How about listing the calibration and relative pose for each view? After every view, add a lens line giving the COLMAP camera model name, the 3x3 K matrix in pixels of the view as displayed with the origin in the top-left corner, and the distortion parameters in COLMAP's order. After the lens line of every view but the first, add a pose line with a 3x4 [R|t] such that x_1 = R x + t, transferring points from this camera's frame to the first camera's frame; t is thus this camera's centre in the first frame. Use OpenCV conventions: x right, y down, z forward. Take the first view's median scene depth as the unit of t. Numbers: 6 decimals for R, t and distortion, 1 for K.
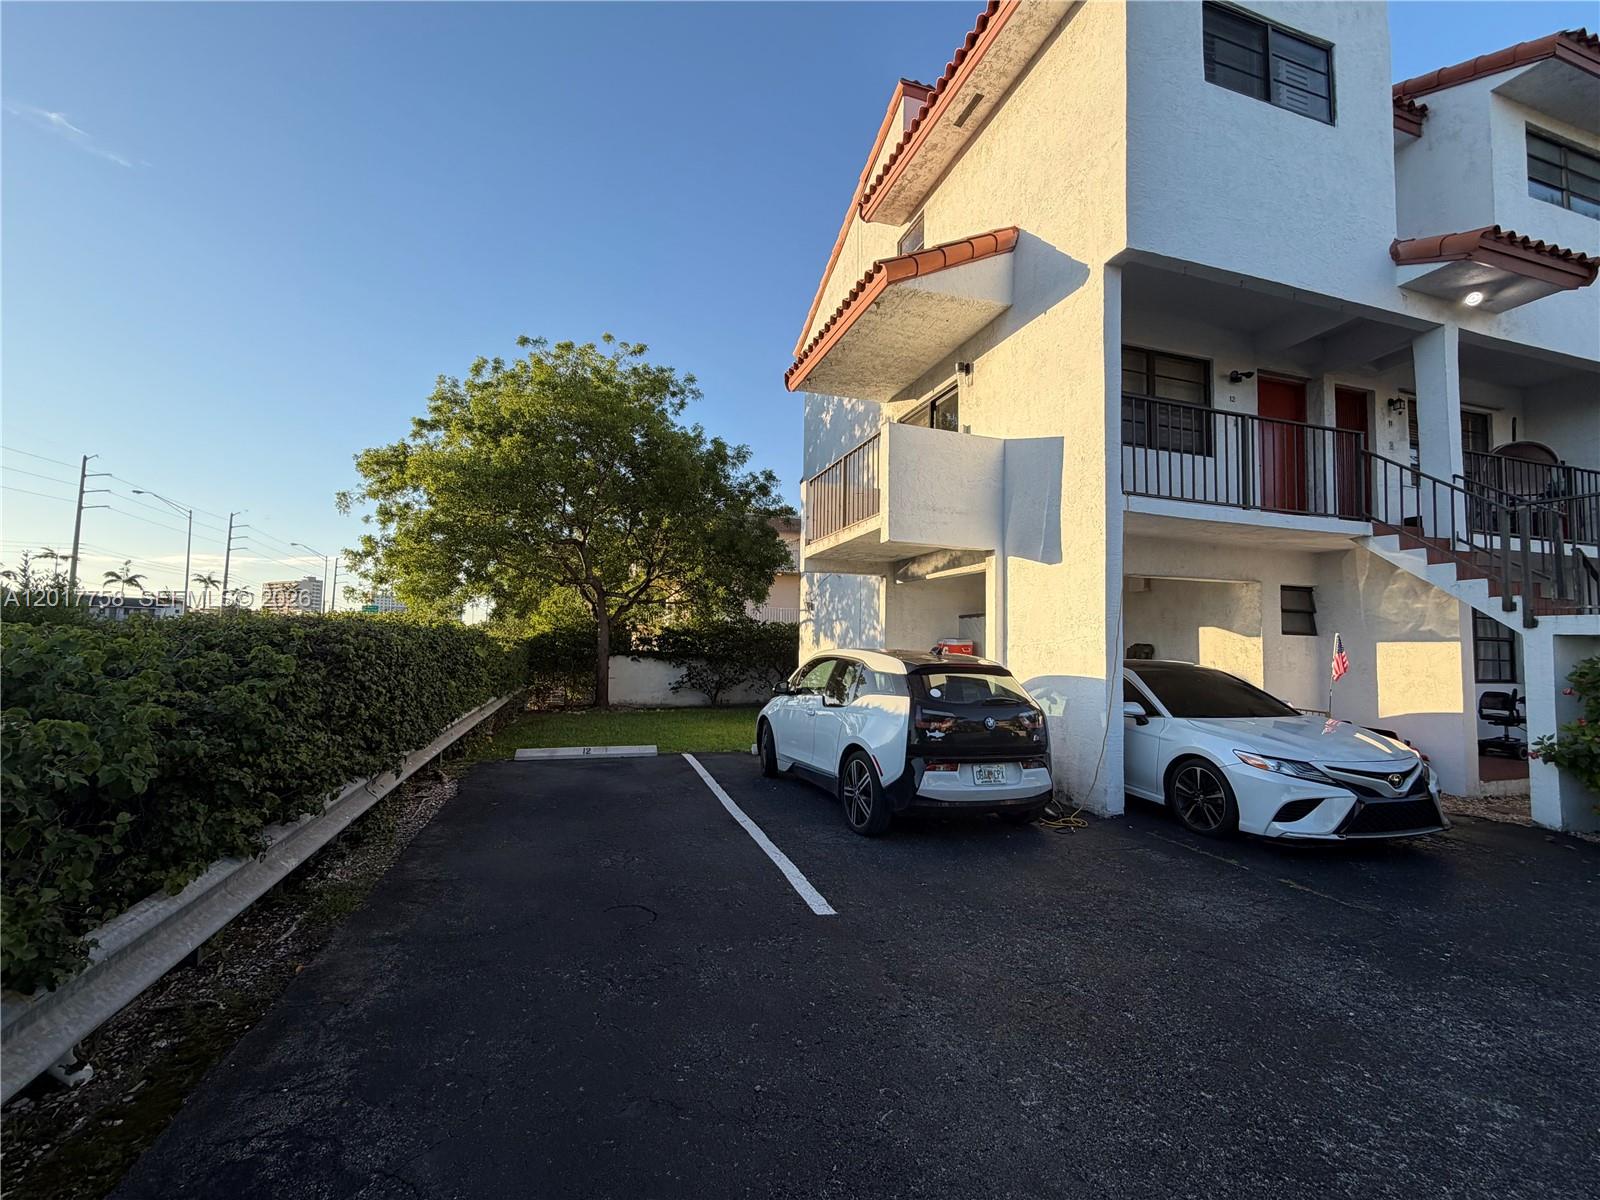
lens RADIAL K [[685.7, 0, 801.1], [0, 685.7, 601.7], [0, 0, 1]] dist [-0.000243, 0.000066]
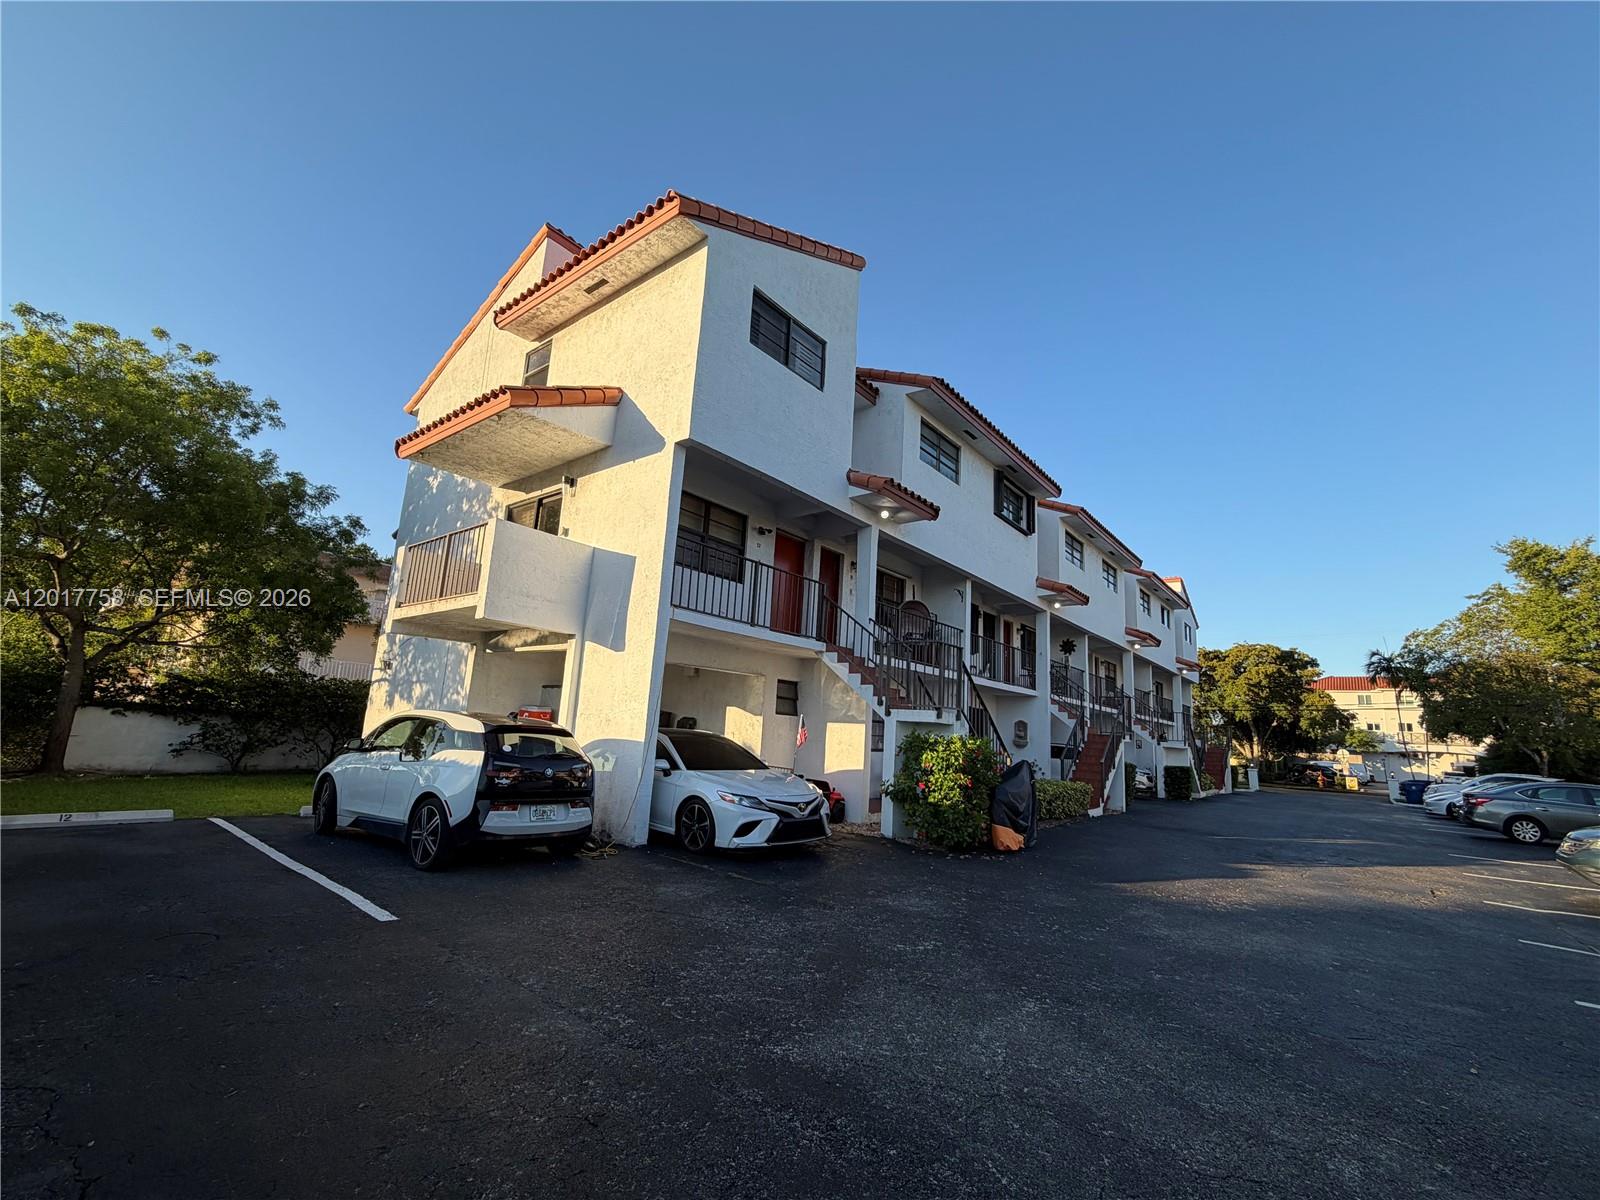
lens RADIAL K [[685.7, 0, 801.1], [0, 685.7, 601.7], [0, 0, 1]] dist [-0.000243, 0.000066]
pose [[0.839255, 0.129292, 0.528142, -0.034647], [-0.075378, 0.989604, -0.122480, -0.013731], [-0.538488, 0.062981, 0.840276, -0.251211]]
